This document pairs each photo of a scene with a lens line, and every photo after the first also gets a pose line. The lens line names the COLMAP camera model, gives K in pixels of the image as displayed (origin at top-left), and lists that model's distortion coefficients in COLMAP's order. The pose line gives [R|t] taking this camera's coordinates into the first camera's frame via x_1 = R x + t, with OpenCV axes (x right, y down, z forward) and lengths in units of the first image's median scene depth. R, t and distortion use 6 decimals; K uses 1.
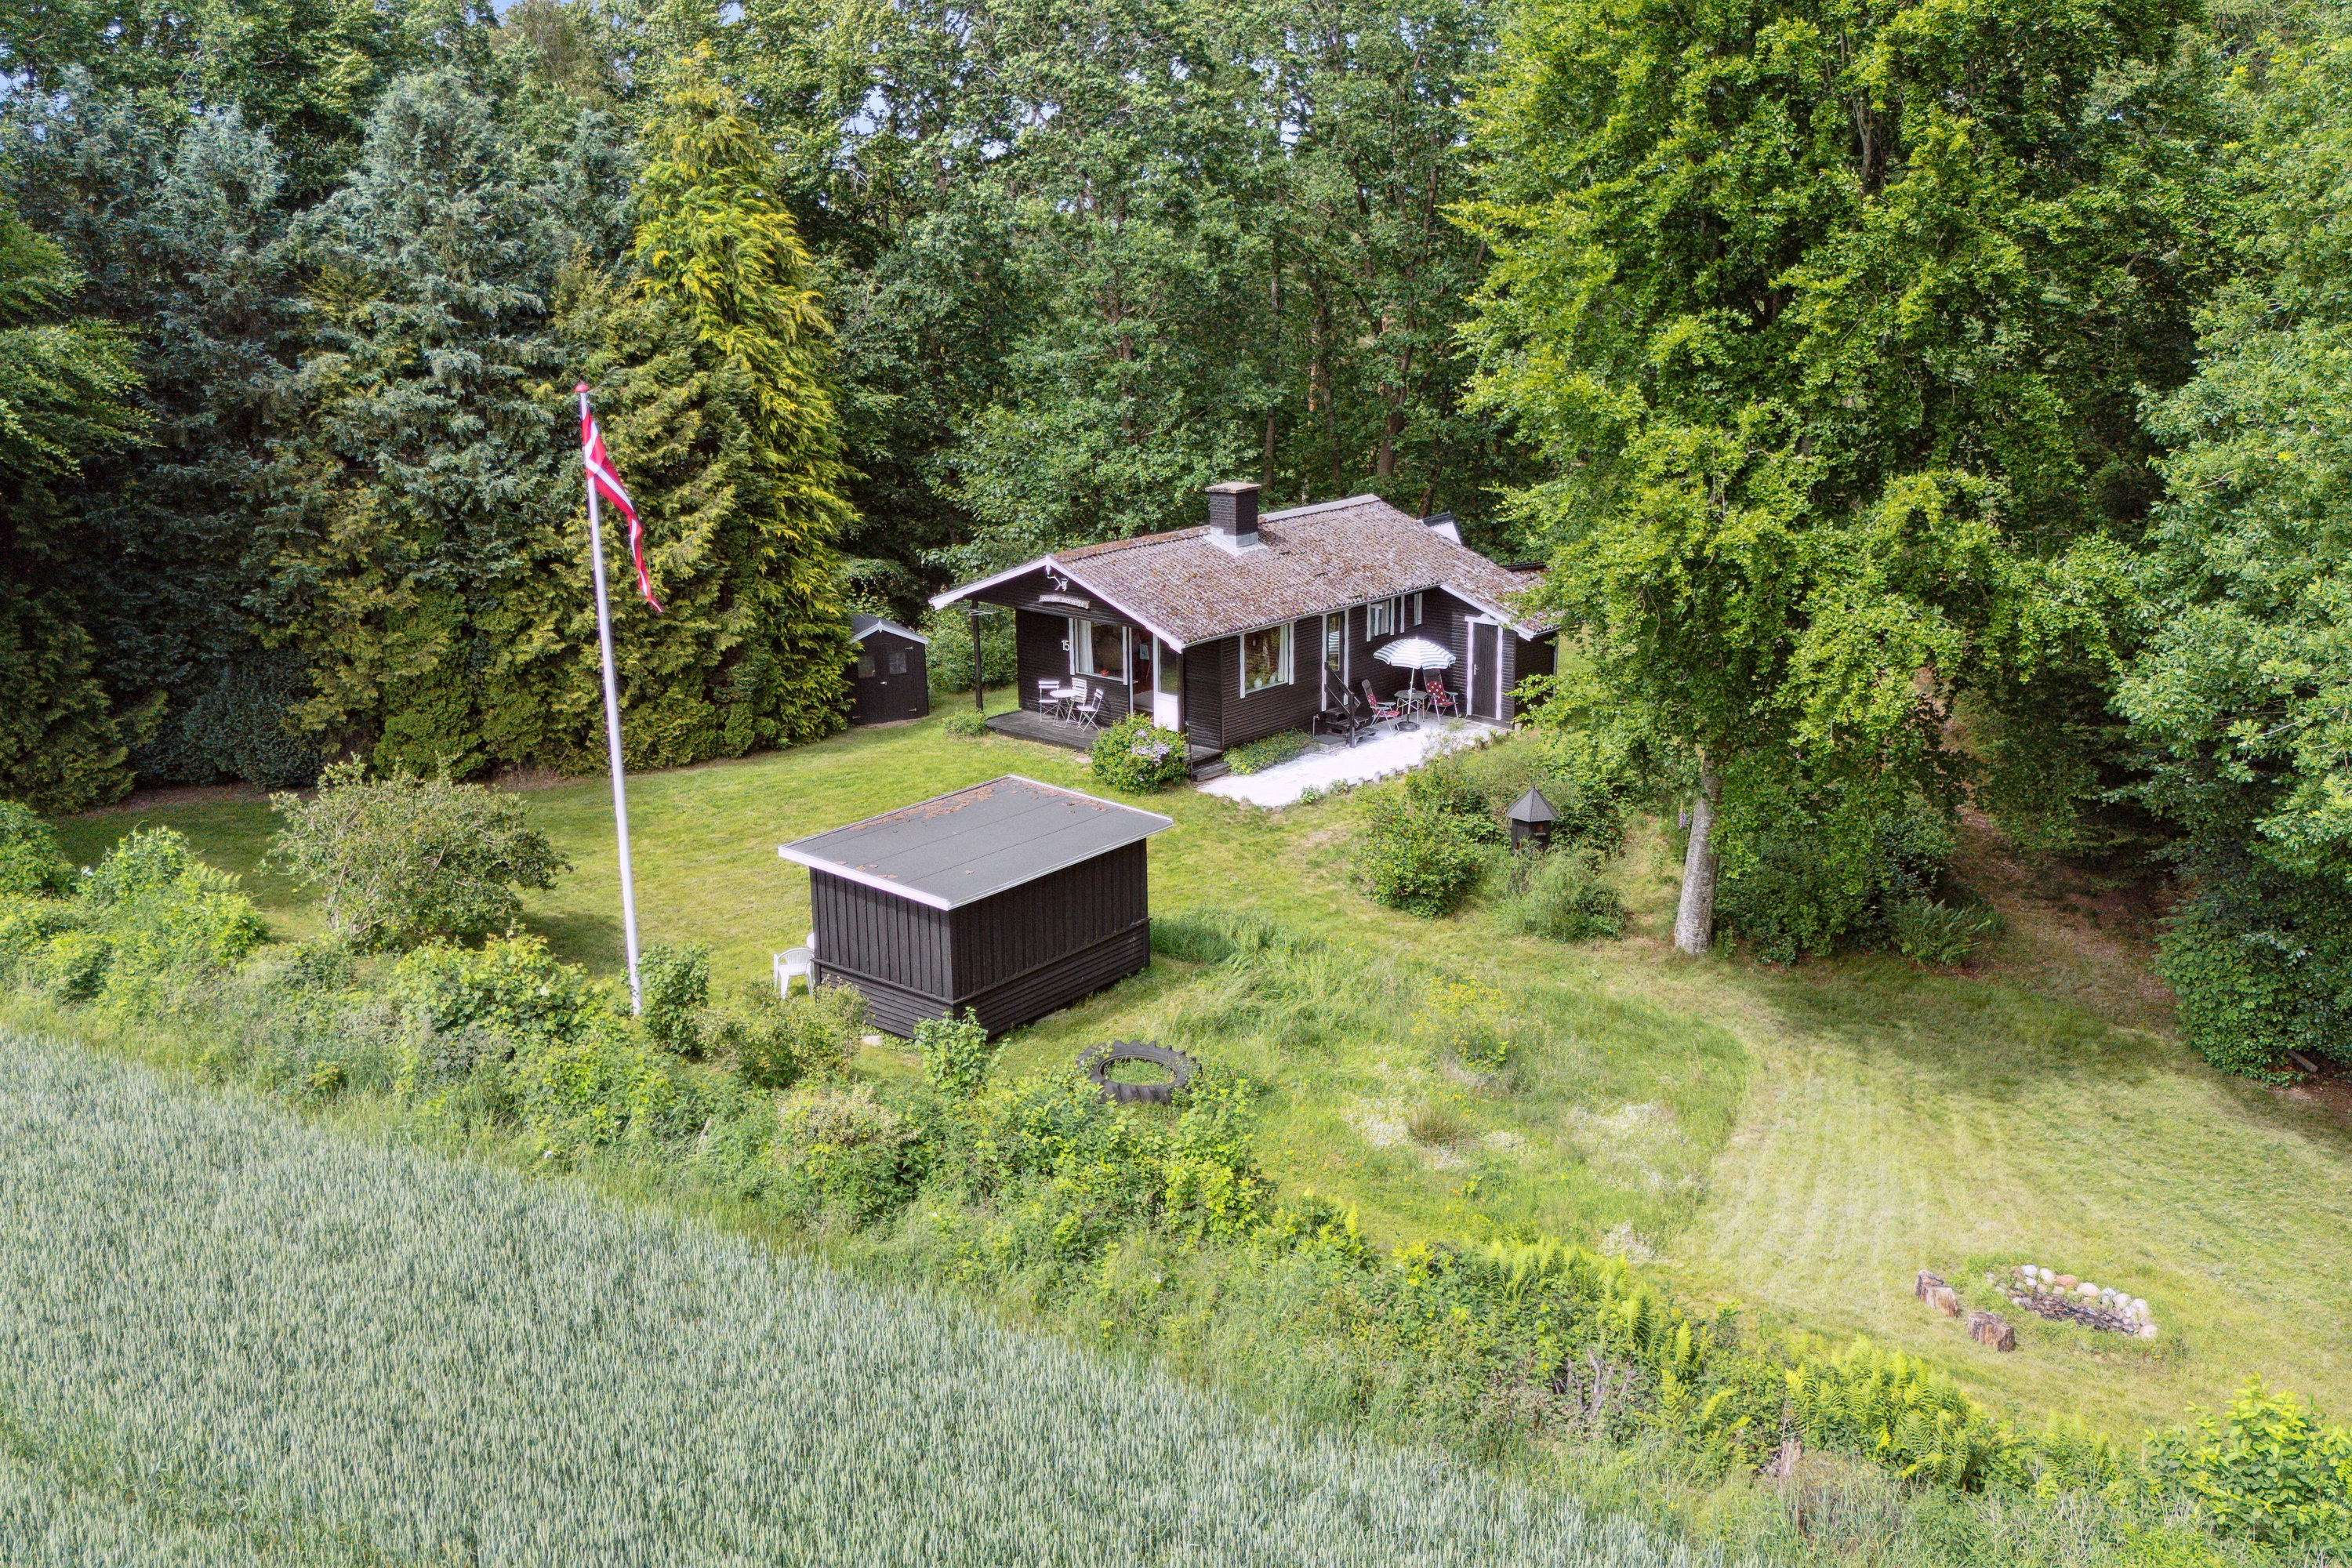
lens RADIAL K [[2044.7, 0, 1181.4], [0, 2044.7, 776.8], [0, 0, 1]] dist [0.015477, -0.010629]
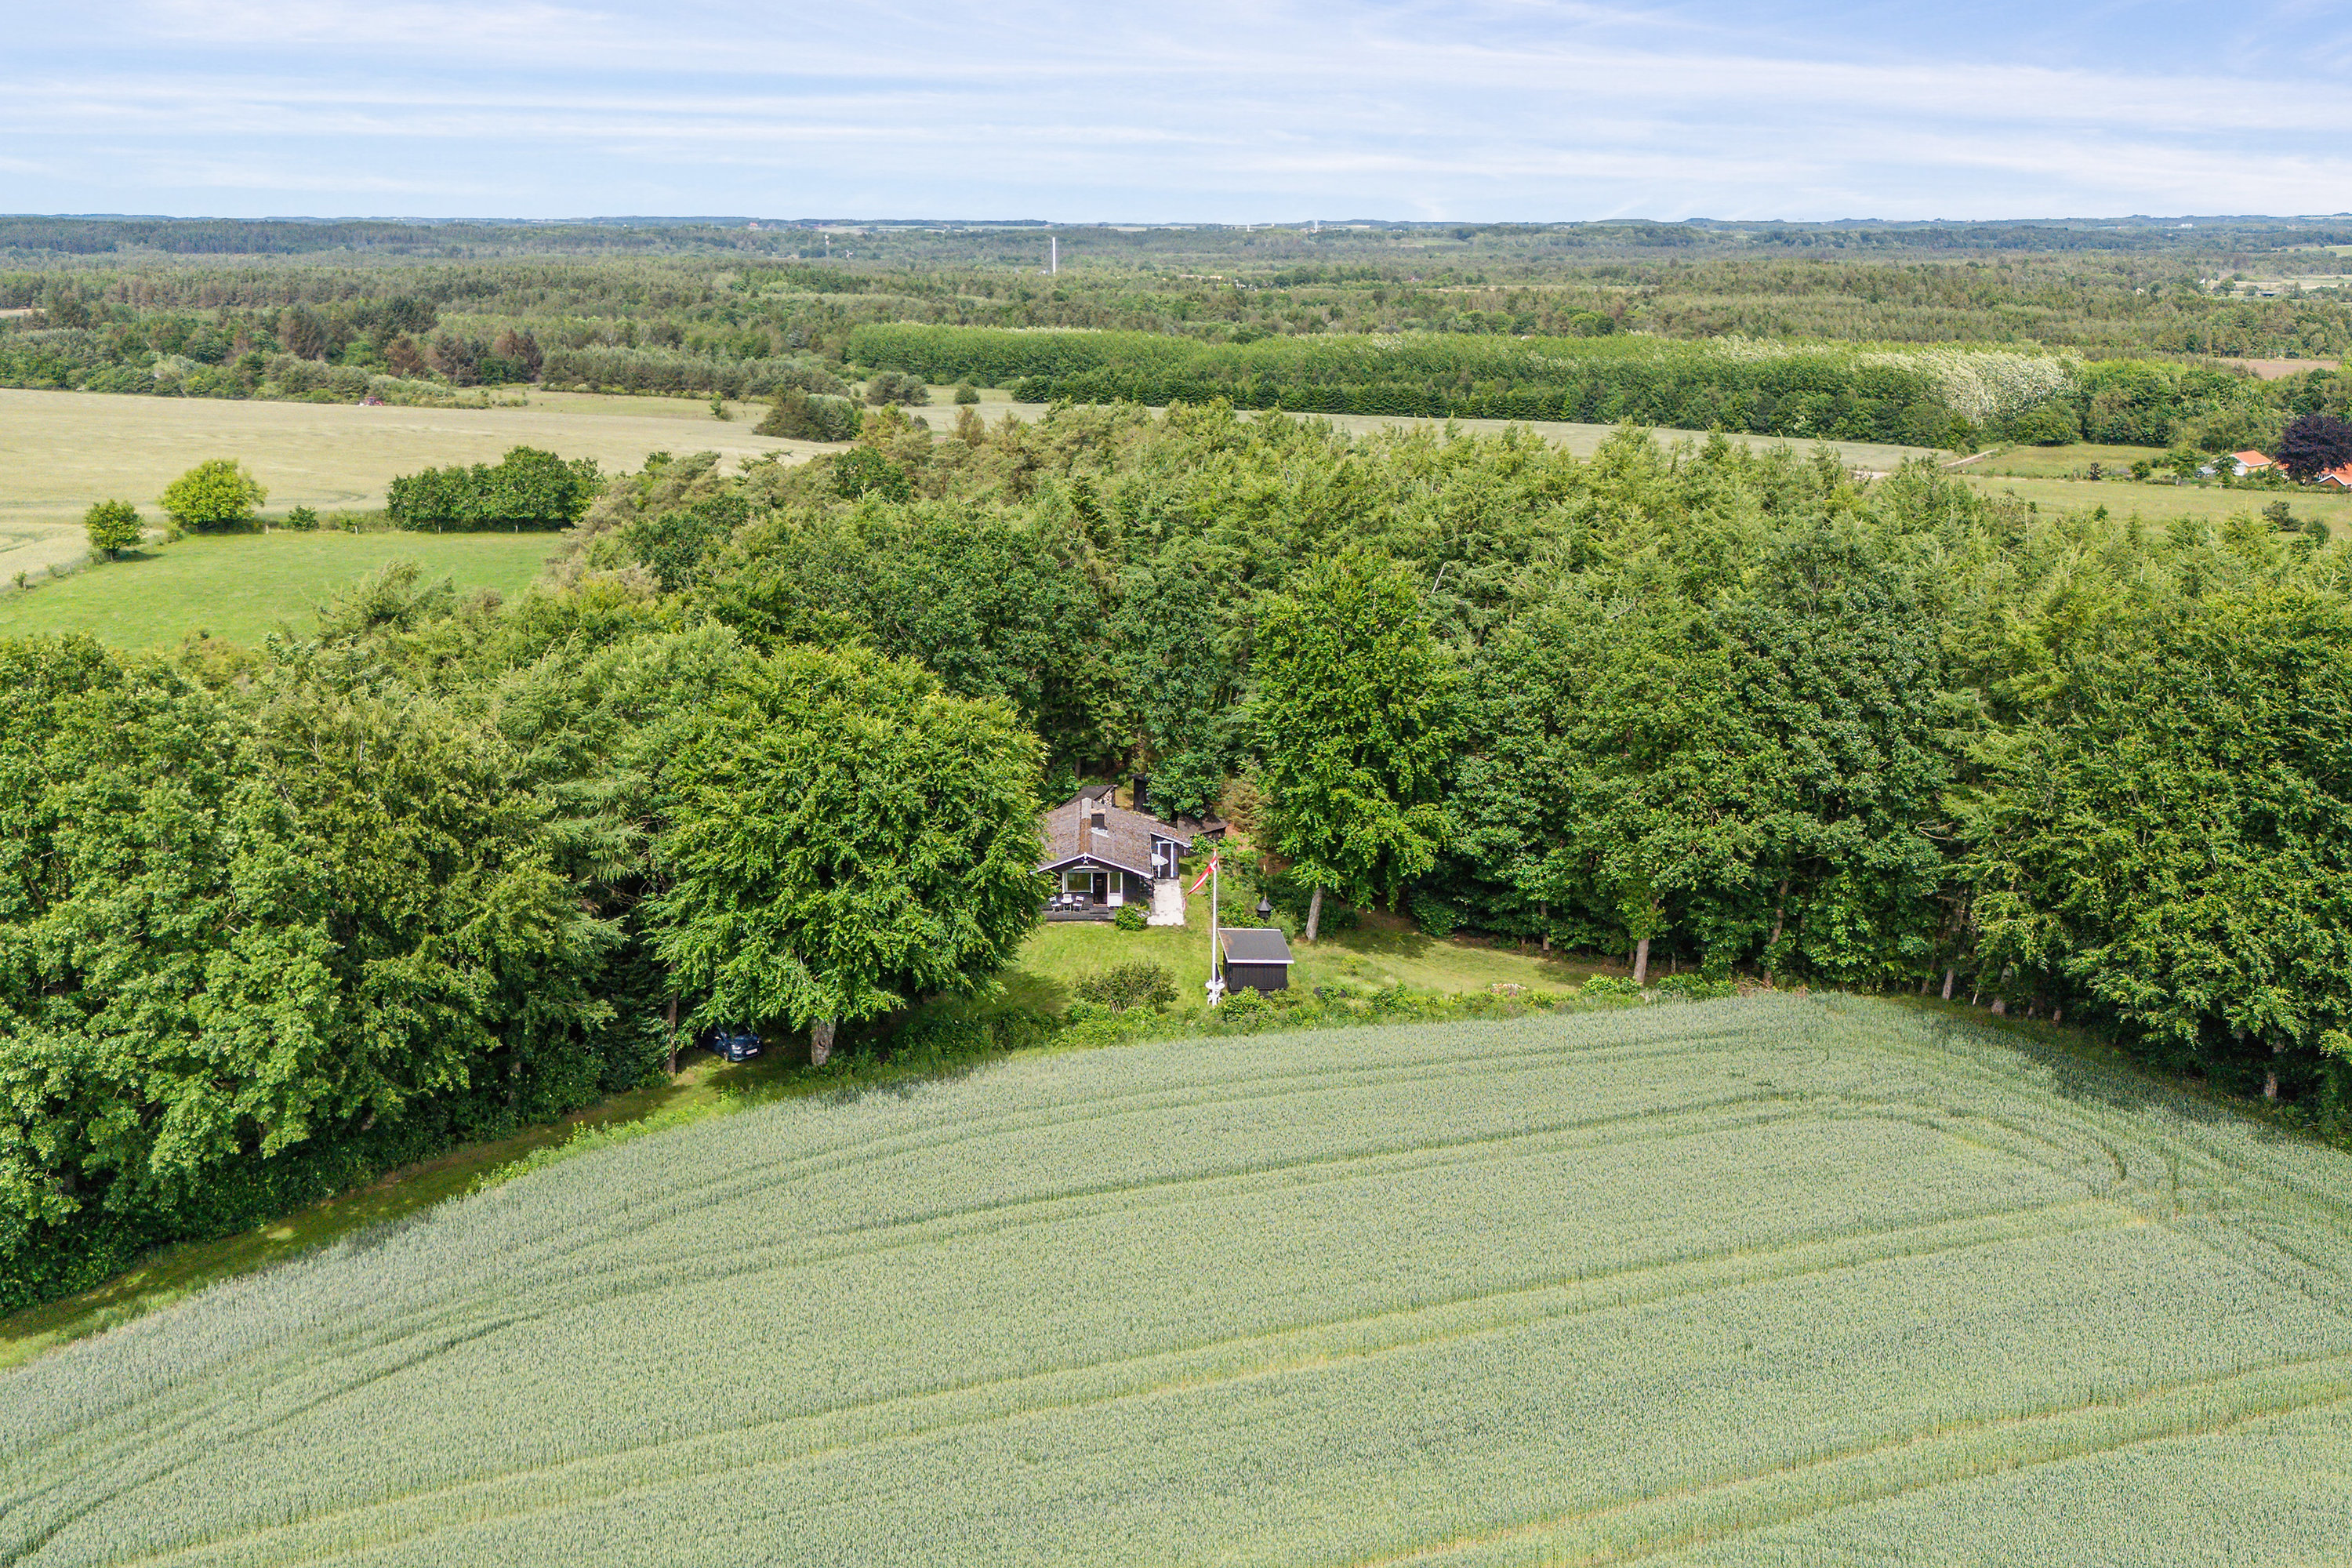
lens RADIAL K [[2044.7, 0, 1164.0], [0, 2044.7, 787.6], [0, 0, 1]] dist [0.015477, -0.010629]
pose [[0.704812, -0.162702, 0.690484, -1.995030], [0.167972, 0.983940, 0.060393, -0.365214], [-0.689221, 0.073416, 0.720822, -1.109026]]
